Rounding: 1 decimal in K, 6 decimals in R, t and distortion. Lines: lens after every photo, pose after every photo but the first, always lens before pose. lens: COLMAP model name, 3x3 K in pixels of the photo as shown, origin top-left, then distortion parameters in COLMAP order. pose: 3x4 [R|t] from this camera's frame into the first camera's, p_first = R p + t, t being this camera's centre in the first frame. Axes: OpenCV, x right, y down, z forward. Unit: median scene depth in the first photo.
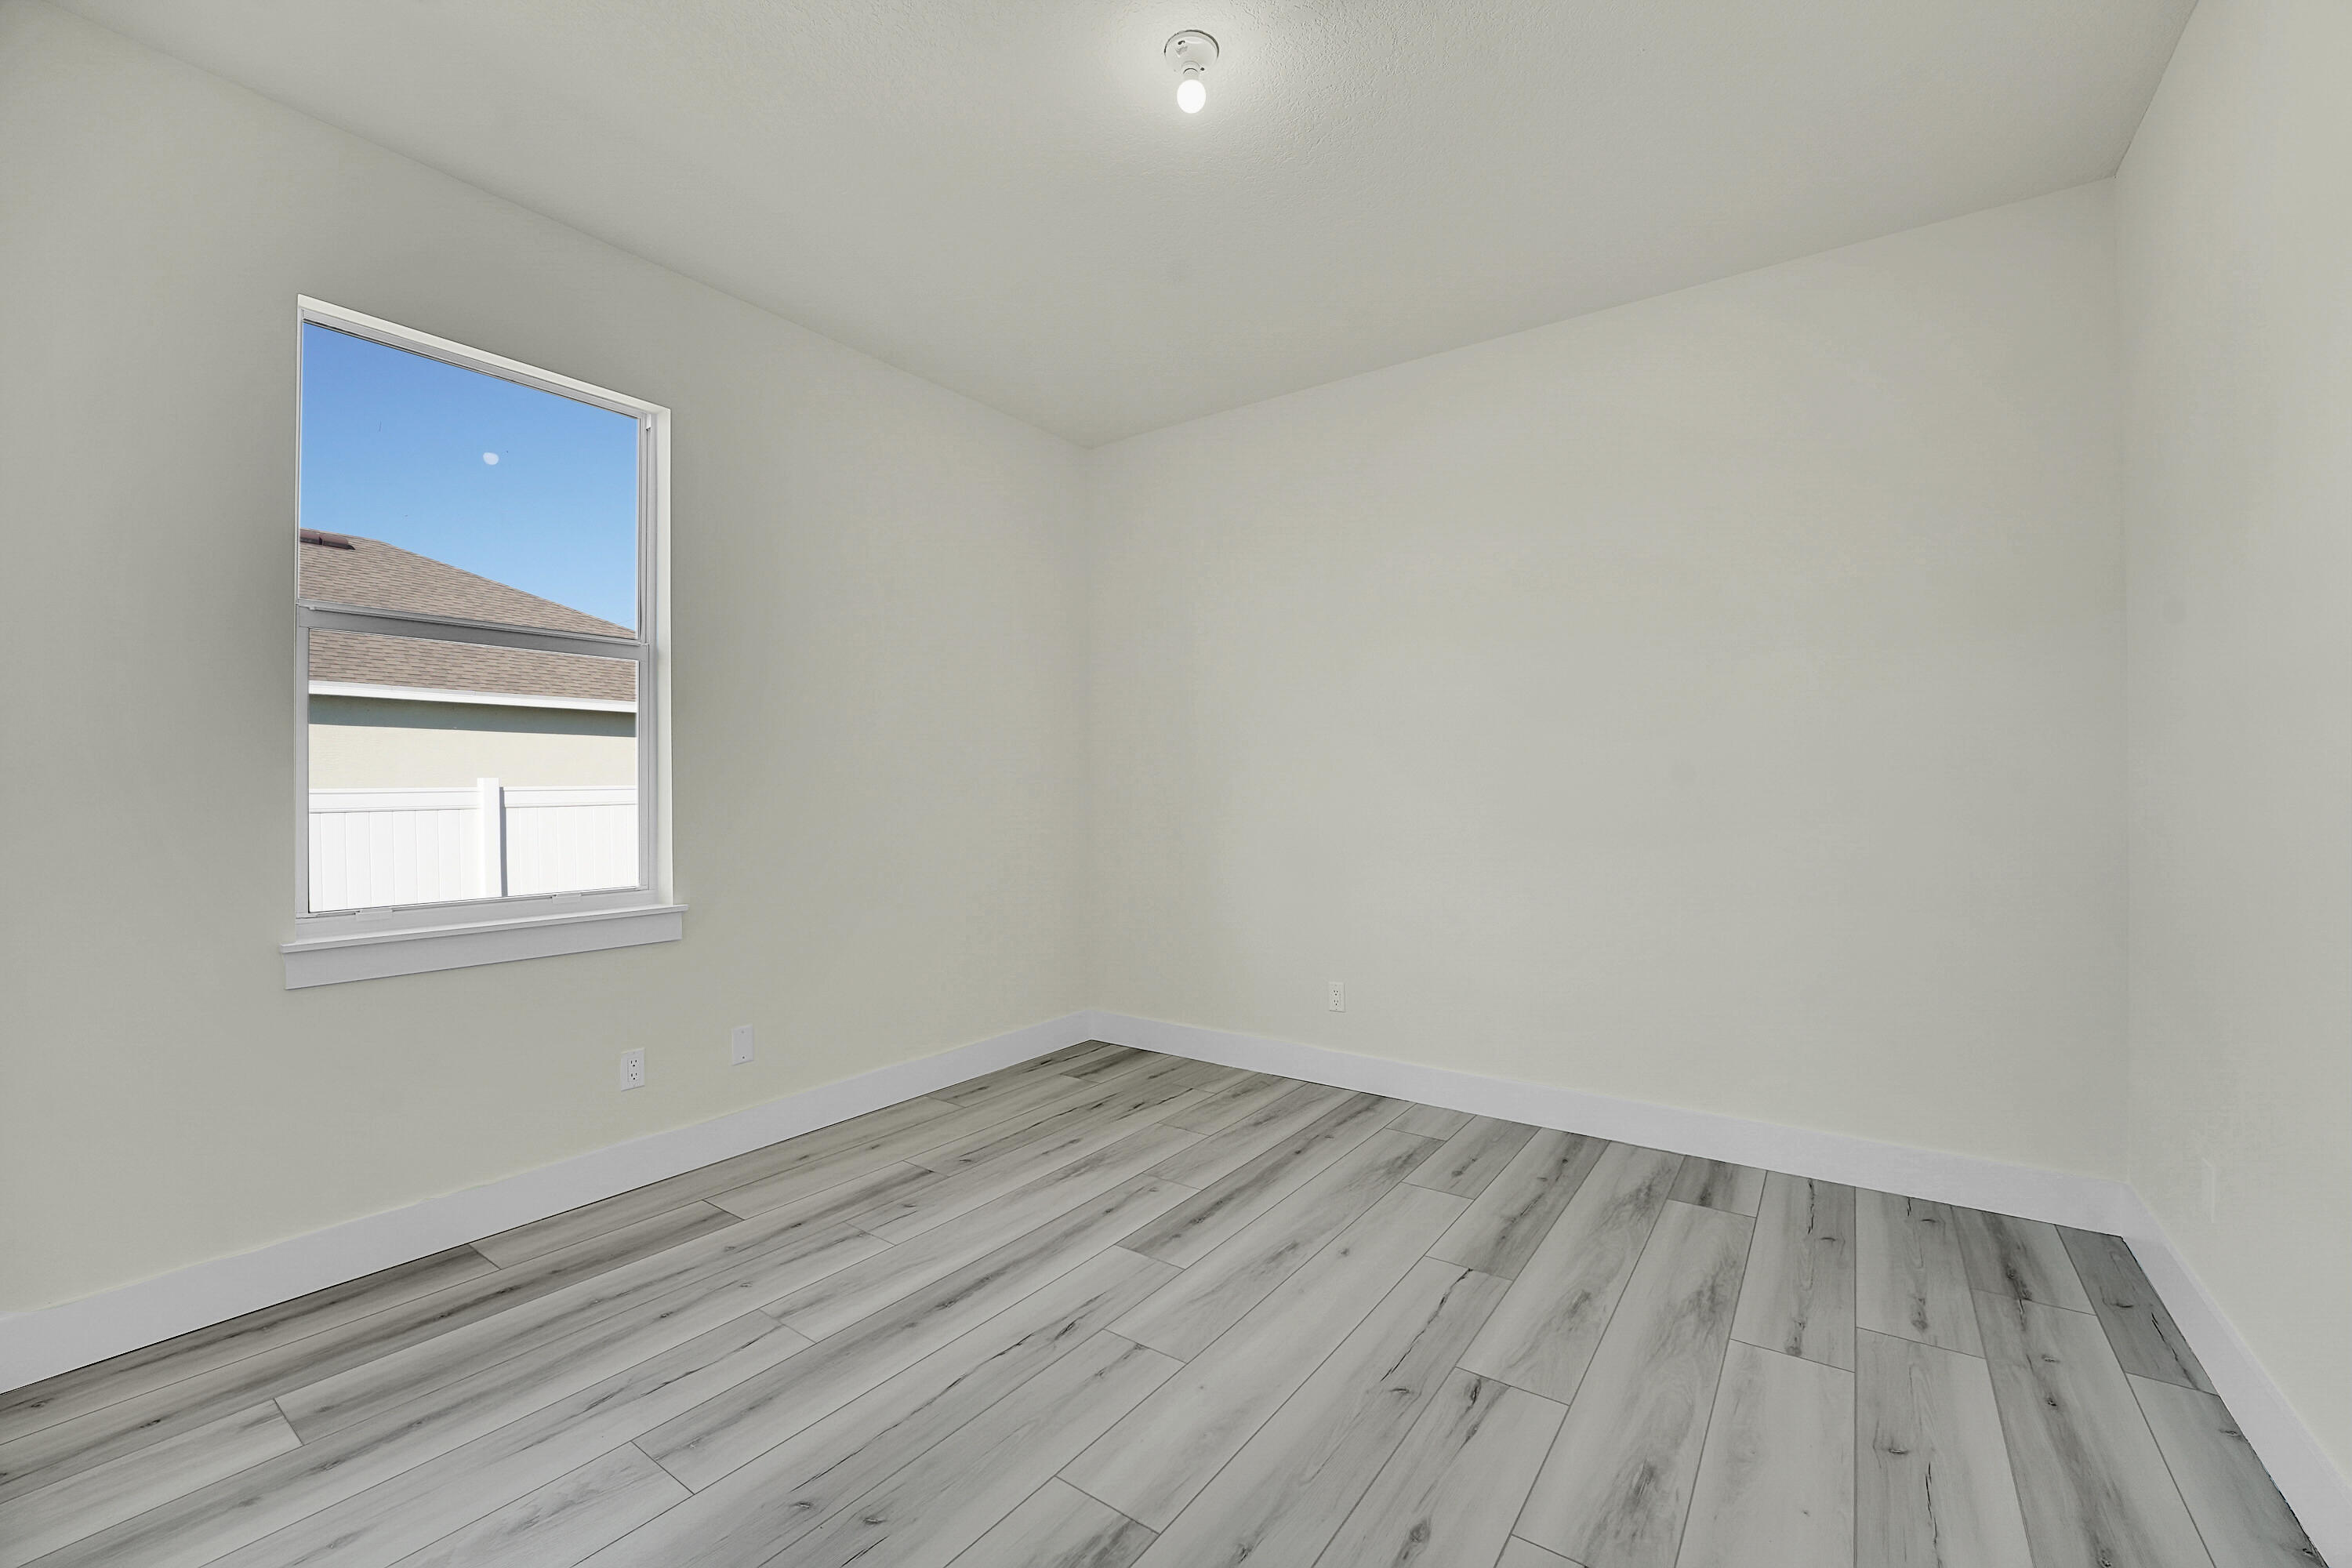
lens RADIAL K [[961.2, 0, 1171.1], [0, 961.2, 792.5], [0, 0, 1]] dist [-0.012238, -0.000306]
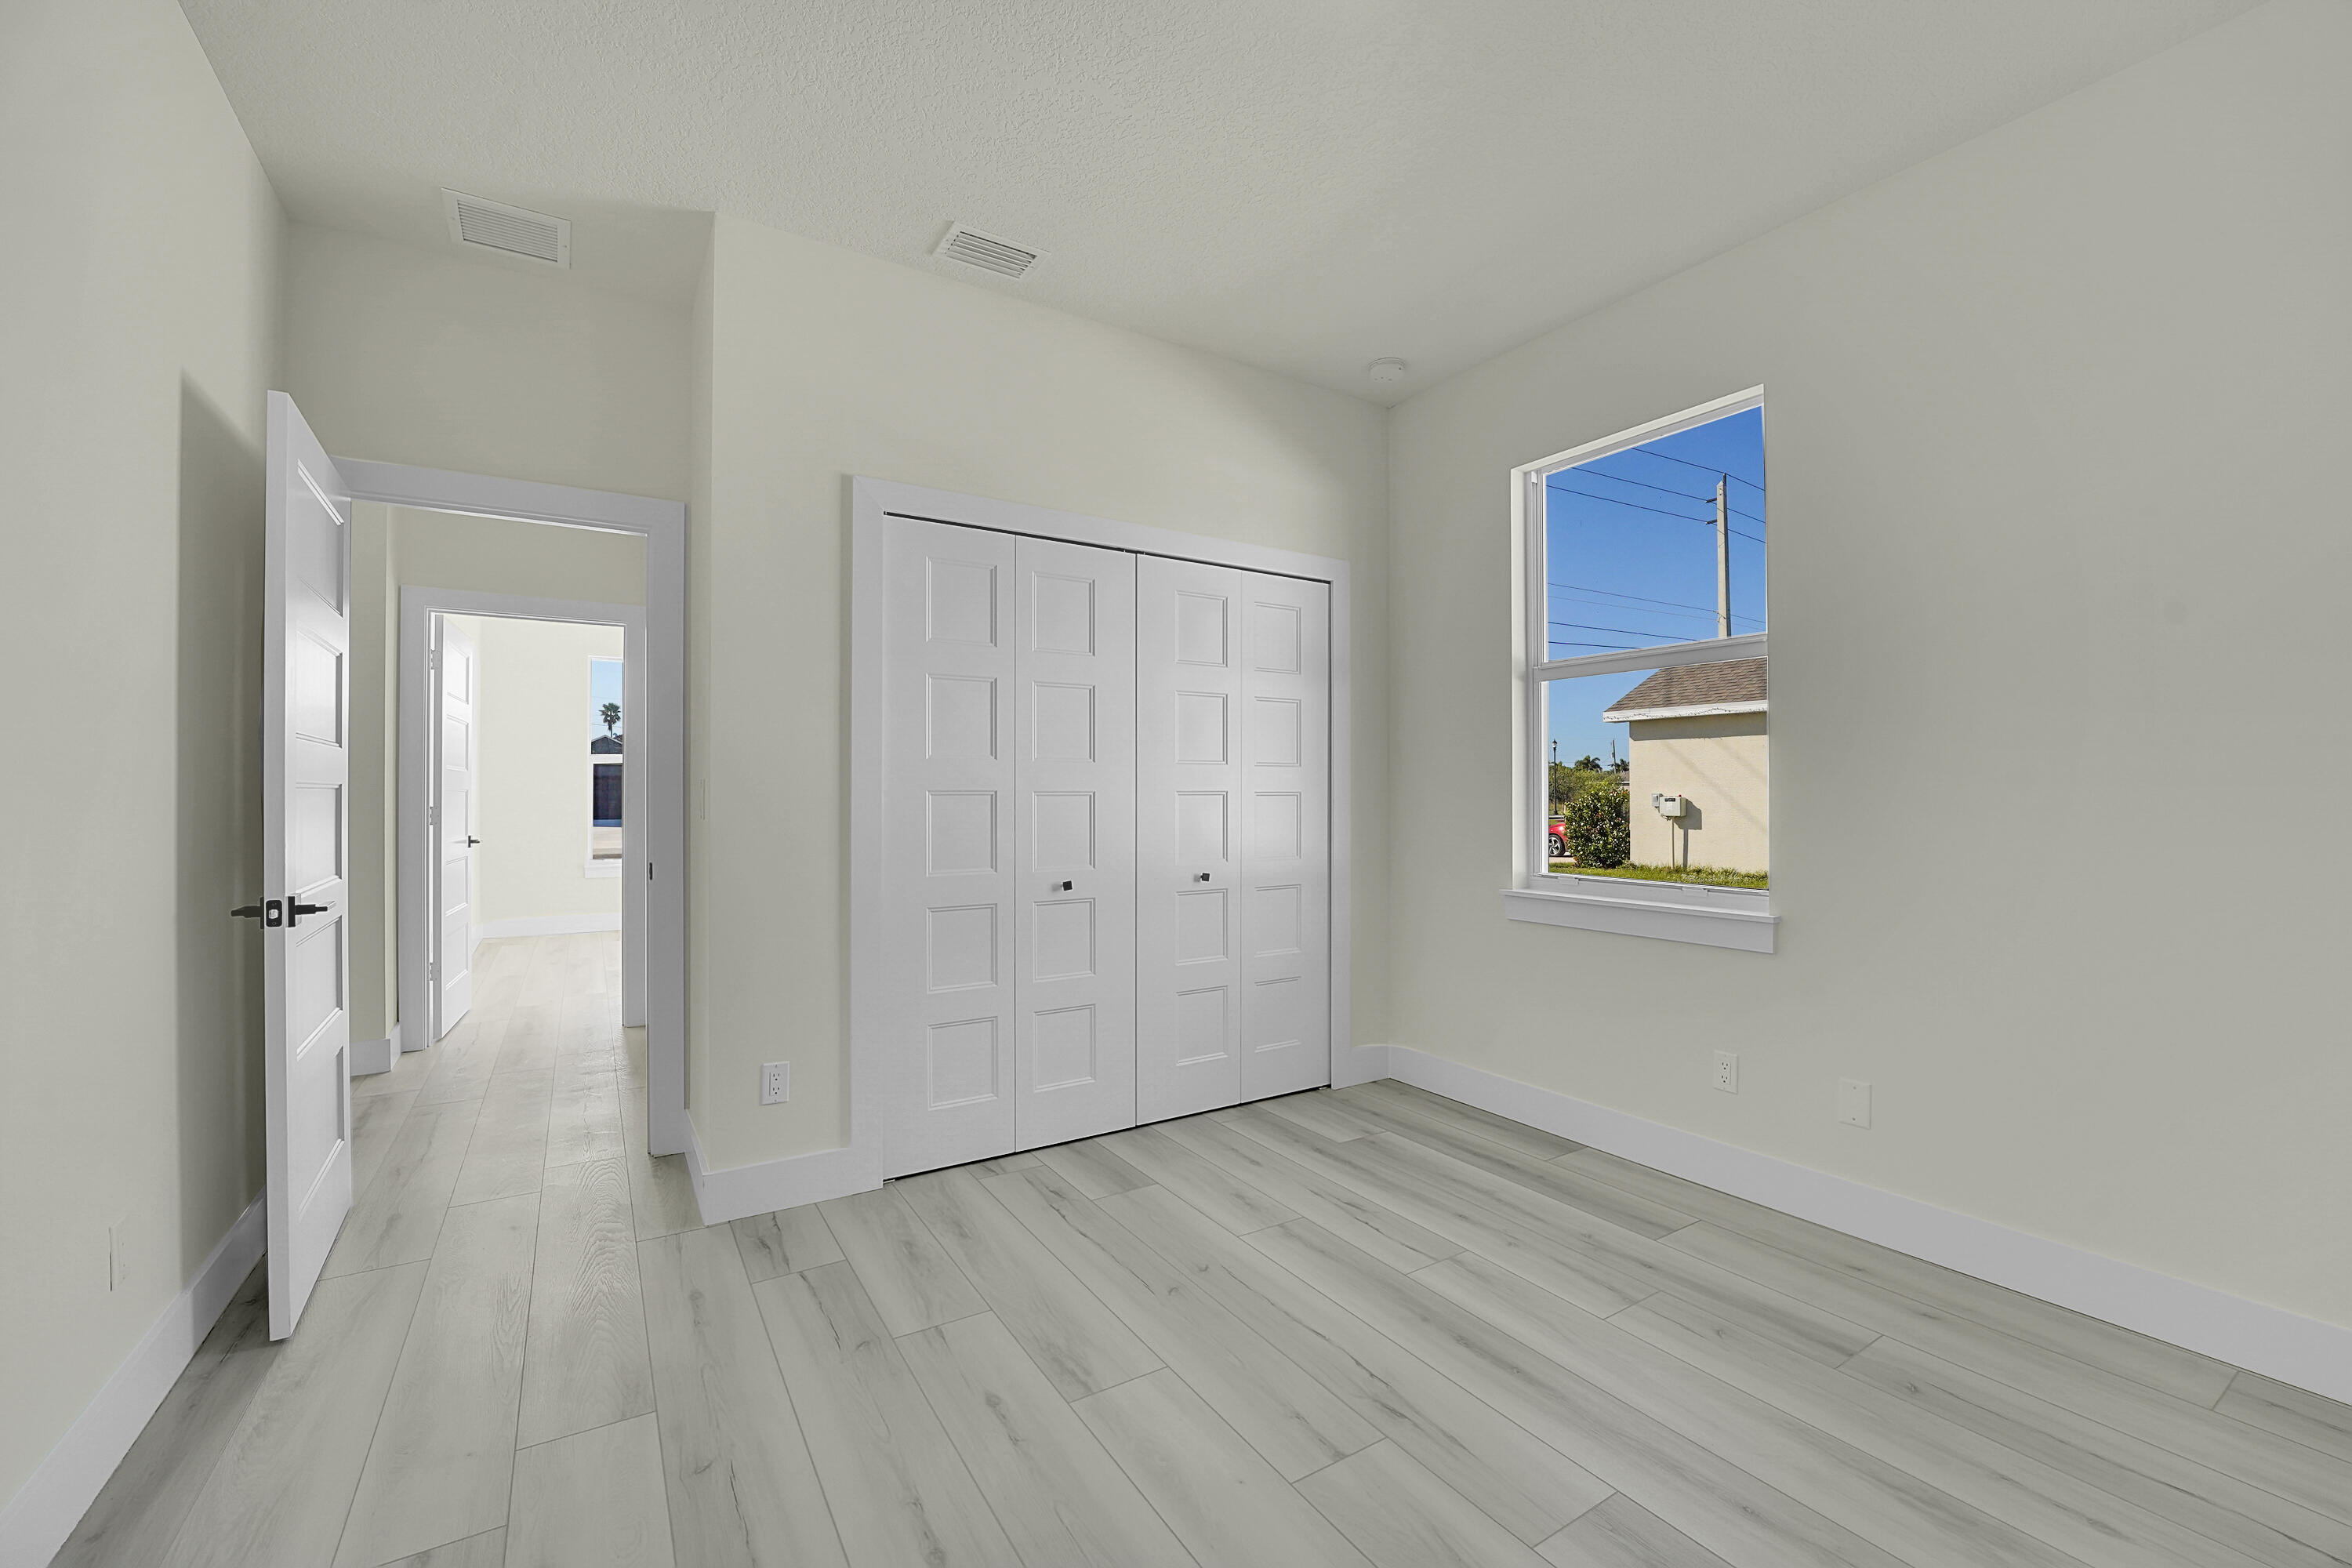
lens RADIAL K [[960.5, 0, 1185.6], [0, 960.5, 788.2], [0, 0, 1]] dist [-0.021547, -0.000021]
pose [[-0.379374, -0.008482, -0.925204, 0.687079], [-0.001688, 0.999963, -0.008475, 0.005538], [0.925242, -0.001654, -0.379374, 1.041122]]
